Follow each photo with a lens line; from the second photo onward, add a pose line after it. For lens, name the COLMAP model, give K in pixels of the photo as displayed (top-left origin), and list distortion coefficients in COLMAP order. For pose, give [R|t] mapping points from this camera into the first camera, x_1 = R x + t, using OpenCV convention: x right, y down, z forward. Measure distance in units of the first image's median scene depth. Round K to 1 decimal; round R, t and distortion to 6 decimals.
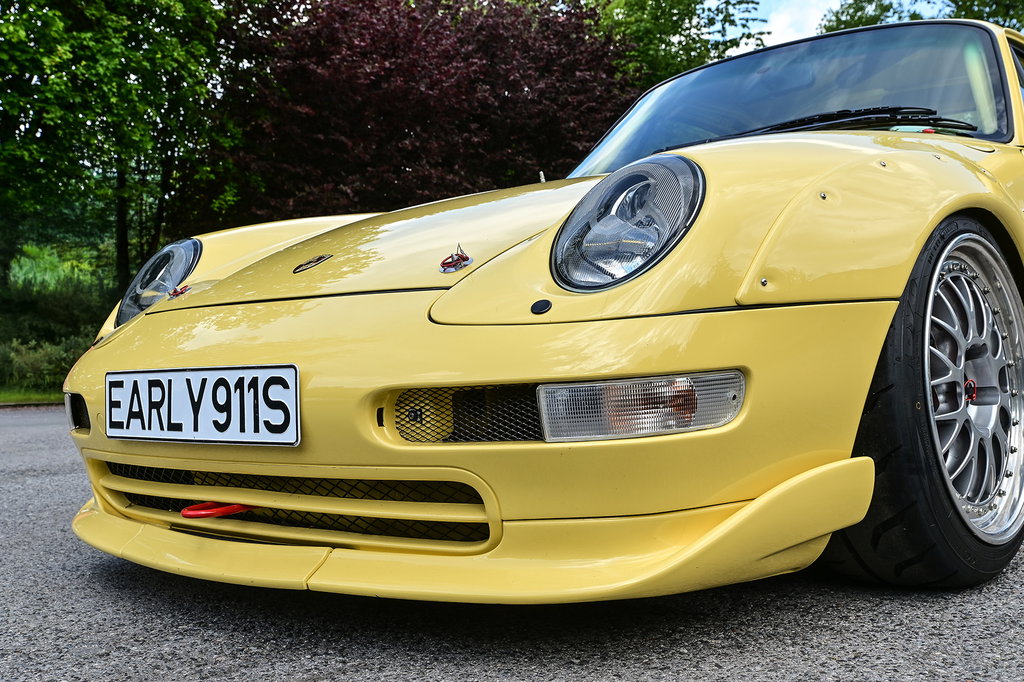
lens RADIAL K [[1170.6, 0, 512.0], [0, 1170.6, 375.7], [0, 0, 1]] dist [0.005551, -0.007044]
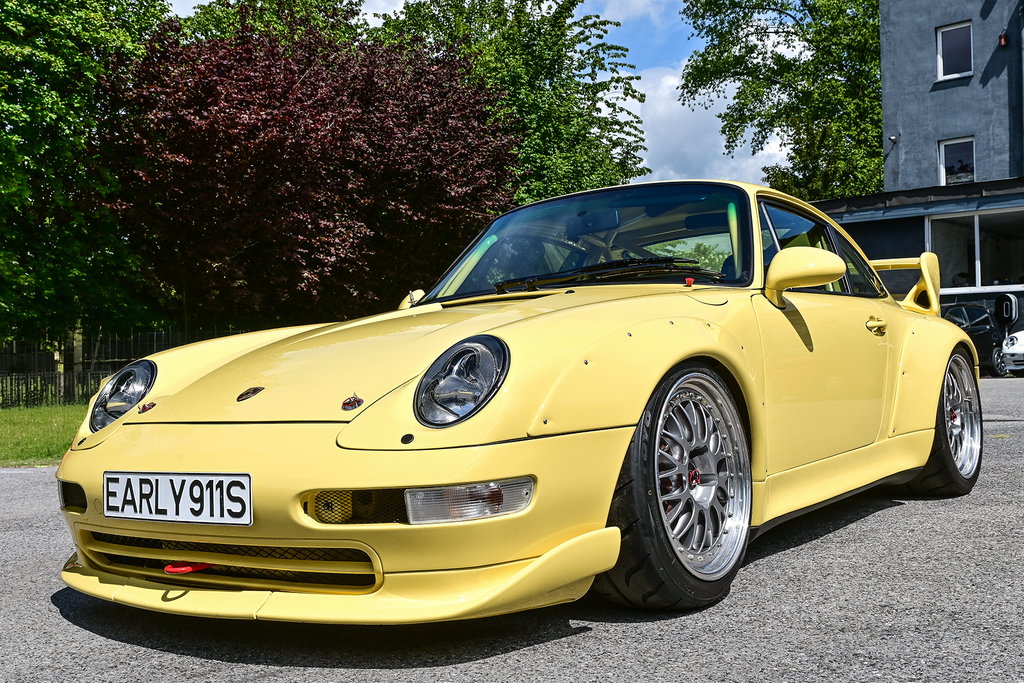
lens RADIAL K [[1281.9, 0, 512.0], [0, 1281.9, 341.5], [0, 0, 1]] dist [0.004841, 0.043756]
pose [[0.995144, -0.000422, 0.098431, -0.005064], [0.004467, 0.999154, -0.040875, -0.105956], [-0.098331, 0.041116, 0.994304, -0.686728]]
